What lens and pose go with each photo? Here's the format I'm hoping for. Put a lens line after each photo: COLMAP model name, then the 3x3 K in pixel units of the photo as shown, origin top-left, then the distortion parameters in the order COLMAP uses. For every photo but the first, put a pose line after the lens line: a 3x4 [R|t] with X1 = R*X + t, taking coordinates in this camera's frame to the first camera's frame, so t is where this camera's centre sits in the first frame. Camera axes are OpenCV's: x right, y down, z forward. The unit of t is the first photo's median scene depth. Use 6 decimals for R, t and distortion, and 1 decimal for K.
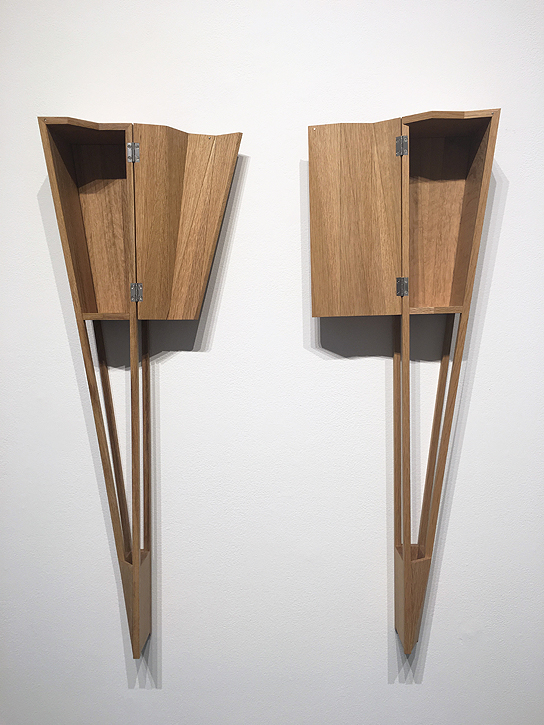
lens RADIAL K [[621.6, 0, 272.1], [0, 621.6, 363.9], [0, 0, 1]] dist [0.072437, -0.088938]
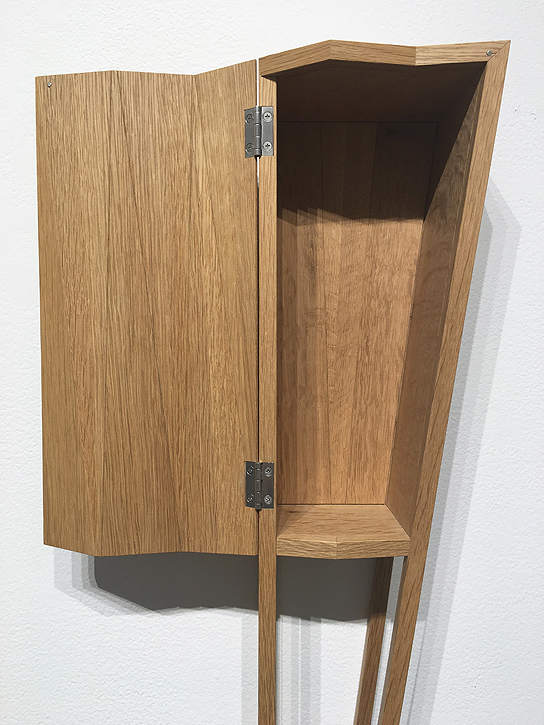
lens RADIAL K [[621.6, 0, 274.3], [0, 621.6, 358.5], [0, 0, 1]] dist [0.072437, -0.088938]
pose [[0.999361, 0.021664, 0.028430, 0.188217], [-0.020647, 0.999152, -0.035618, -0.173799], [-0.029177, 0.035008, 0.998961, 0.554145]]
